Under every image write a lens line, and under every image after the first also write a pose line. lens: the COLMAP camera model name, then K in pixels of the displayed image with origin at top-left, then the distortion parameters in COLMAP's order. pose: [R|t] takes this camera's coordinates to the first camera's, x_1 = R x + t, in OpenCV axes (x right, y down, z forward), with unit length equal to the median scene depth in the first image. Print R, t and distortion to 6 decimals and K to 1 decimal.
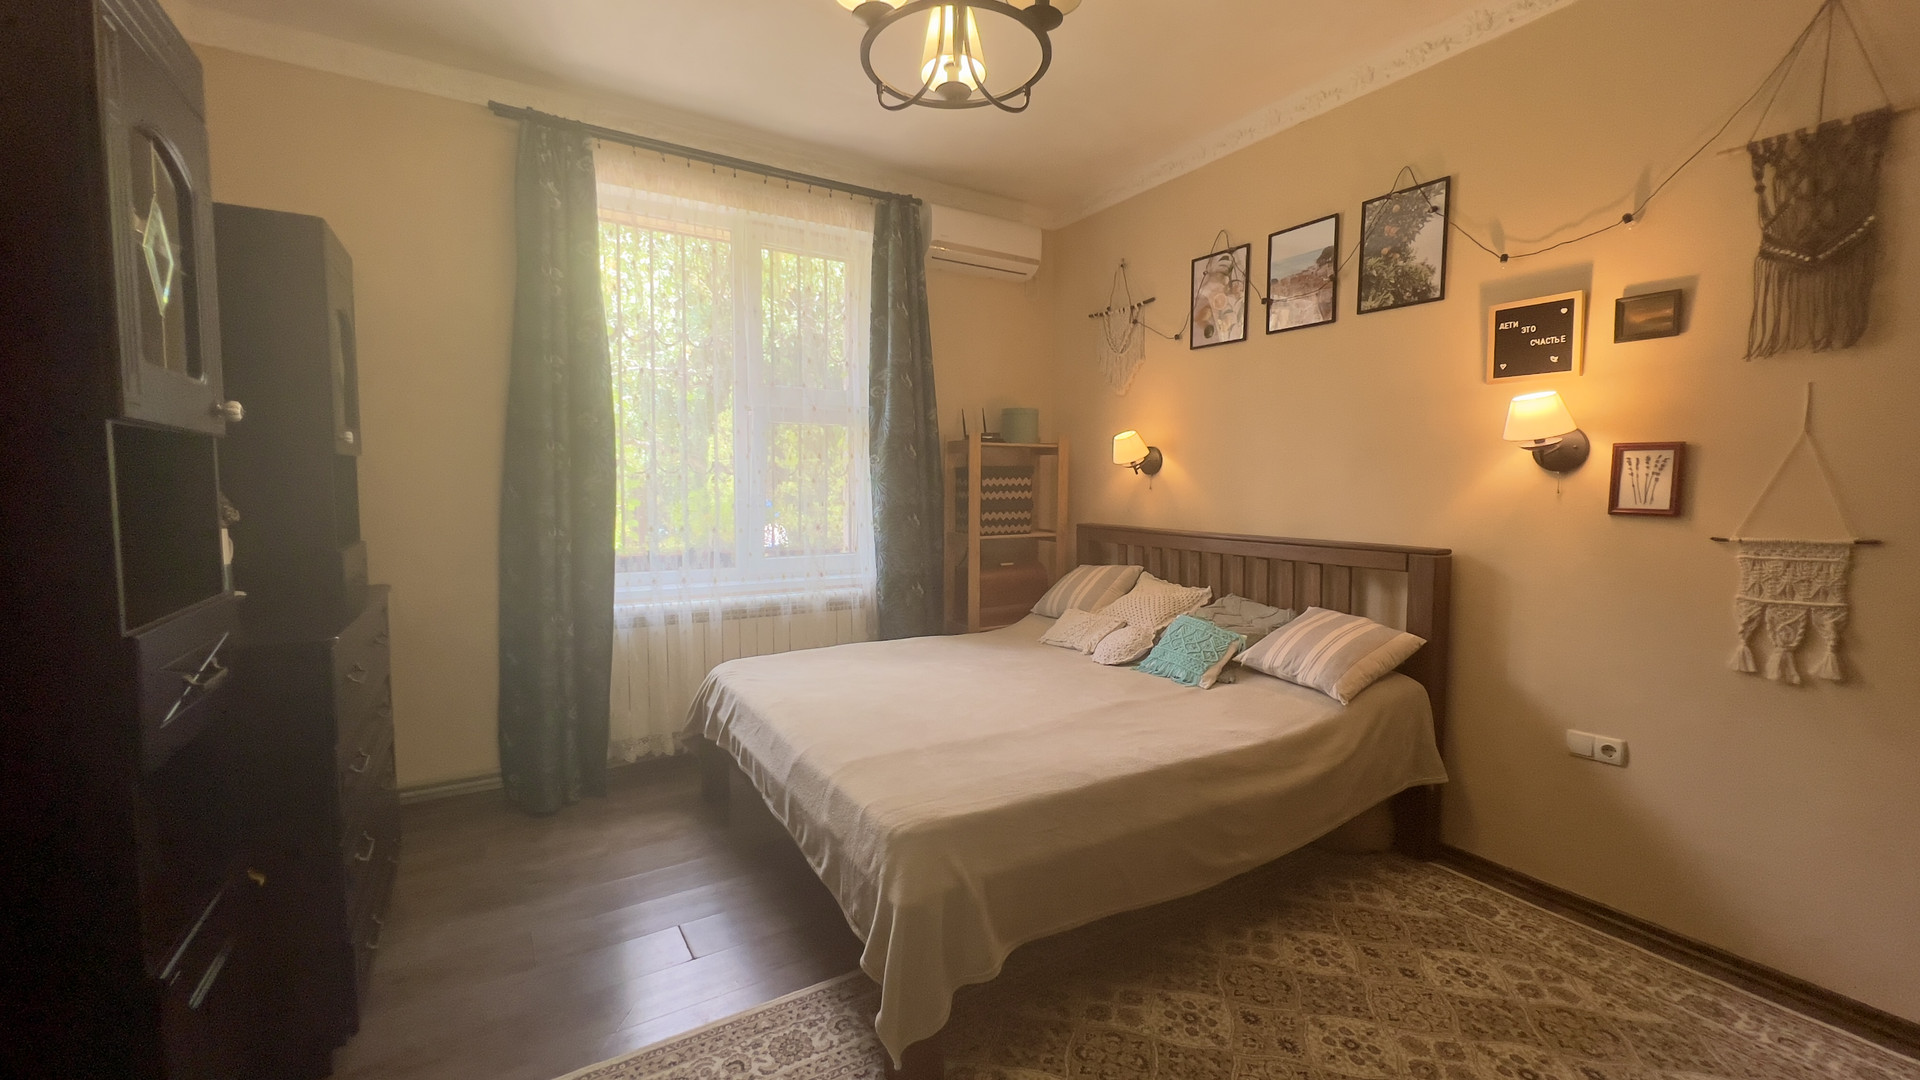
lens RADIAL K [[769.6, 0, 956.4], [0, 769.6, 536.7], [0, 0, 1]] dist [-0.004325, 0.002179]
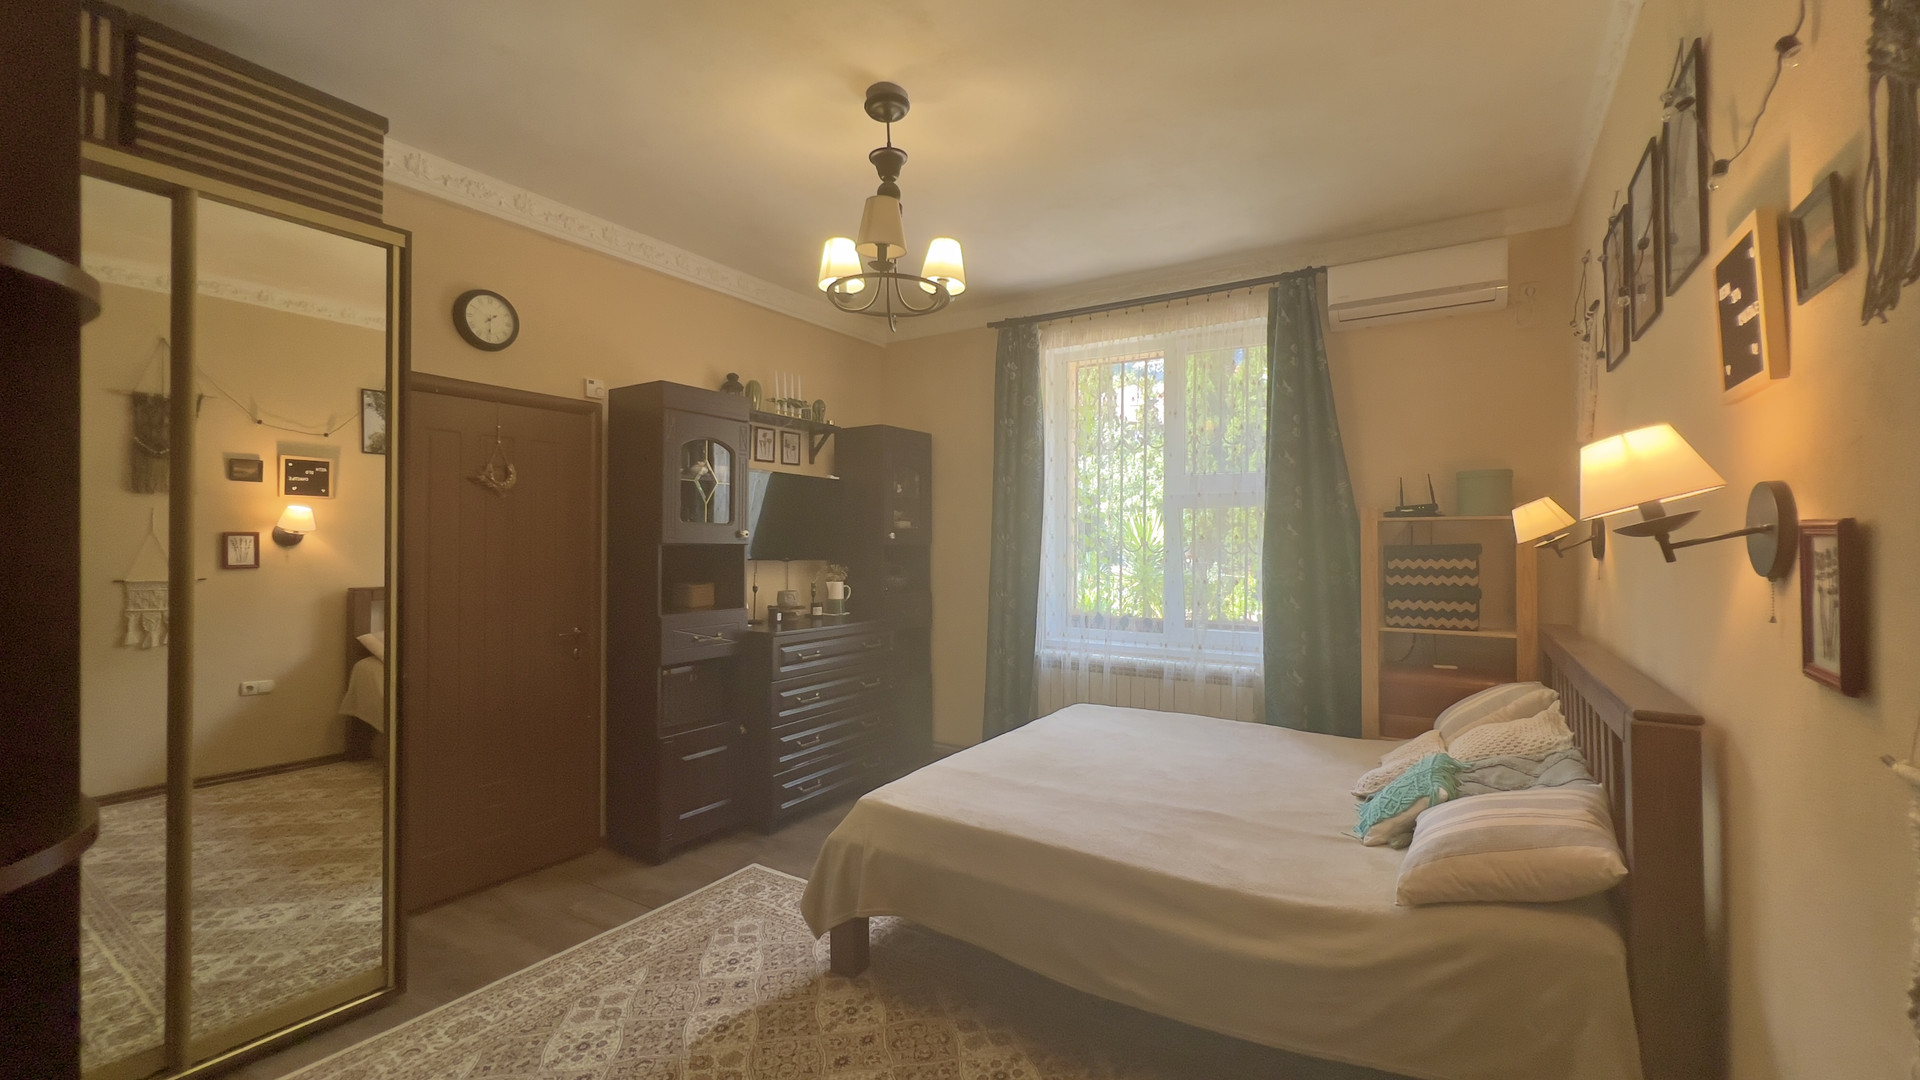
lens RADIAL K [[769.6, 0, 959.4], [0, 769.6, 536.3], [0, 0, 1]] dist [-0.004325, 0.002179]
pose [[0.445625, -0.010653, -0.895156, 0.856605], [-0.065128, 0.996894, -0.044285, -0.048269], [0.892848, 0.078034, 0.443547, 0.287394]]
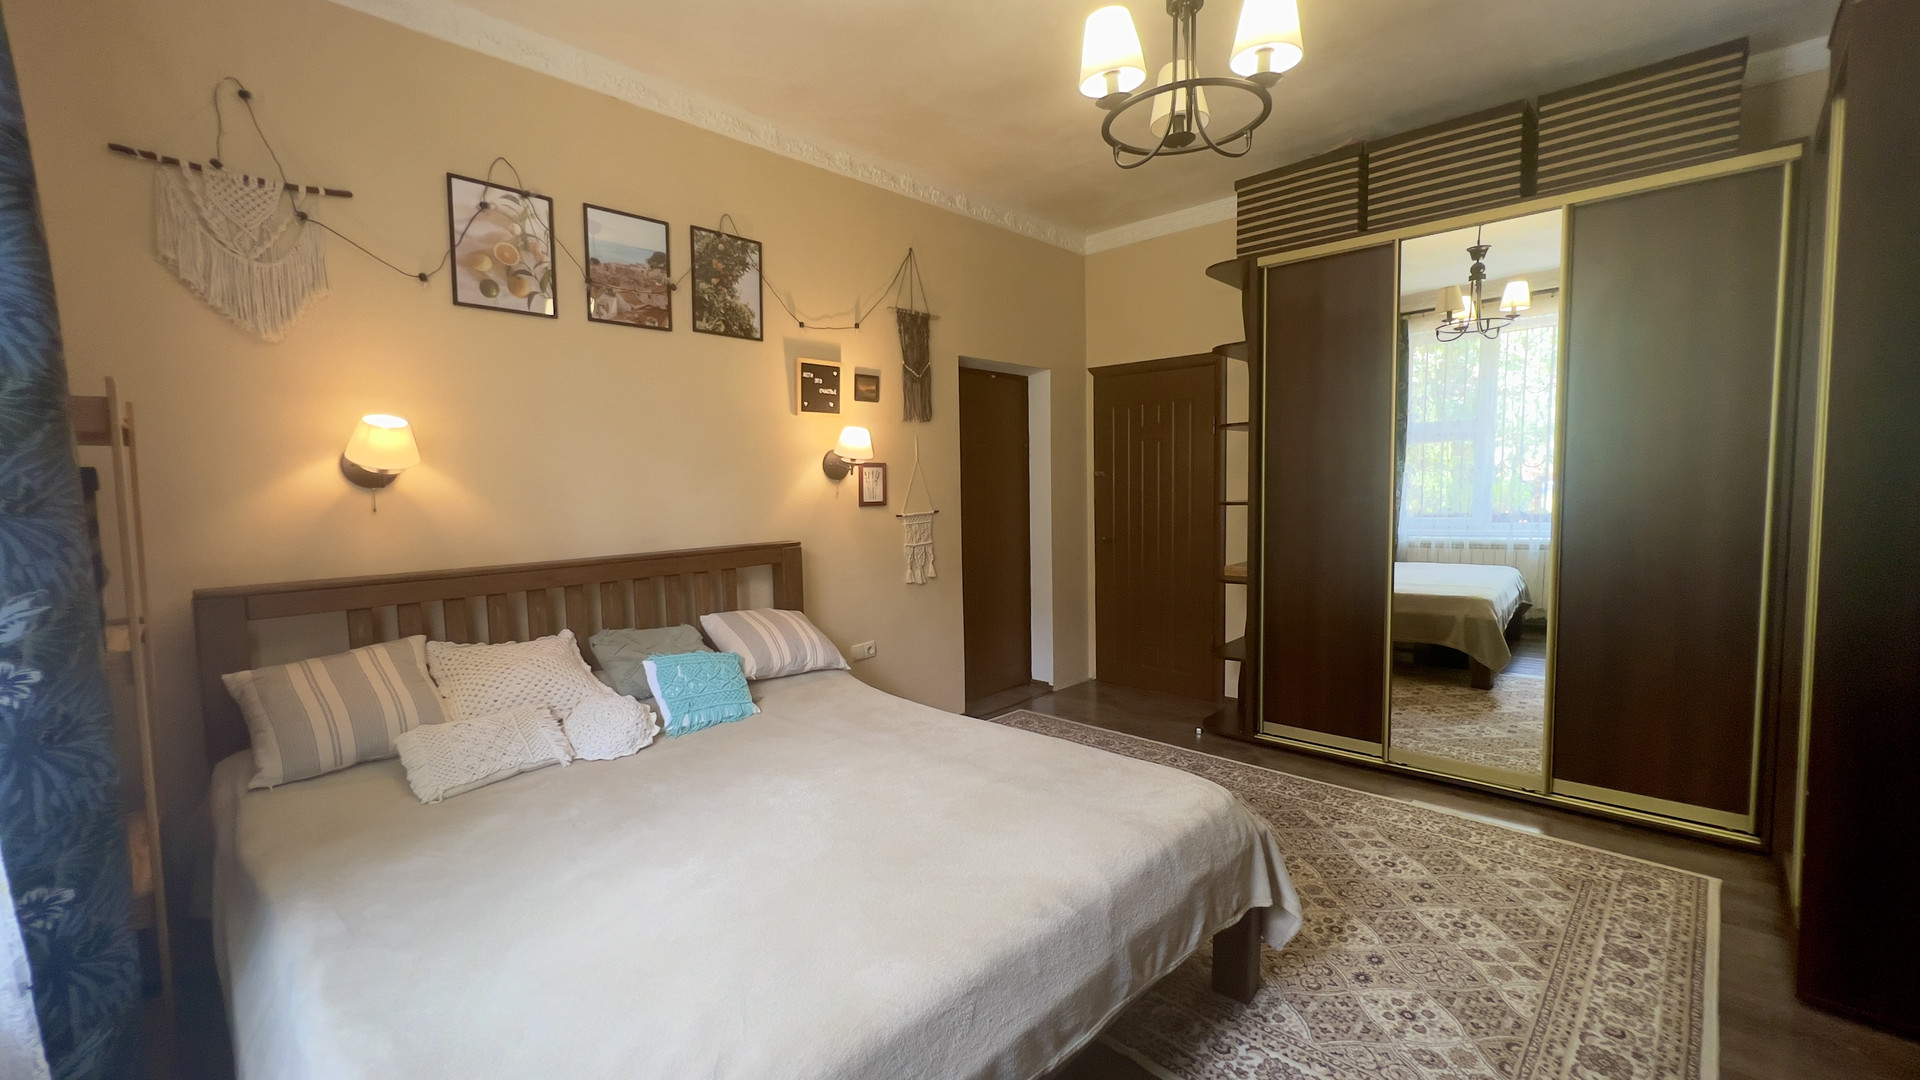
lens RADIAL K [[769.6, 0, 957.6], [0, 769.6, 539.1], [0, 0, 1]] dist [-0.004325, 0.002179]
pose [[-0.259724, -0.069700, 0.963164, -0.641721], [0.090619, 0.991232, 0.096167, -0.080993], [-0.961422, 0.112258, -0.251130, 1.011321]]
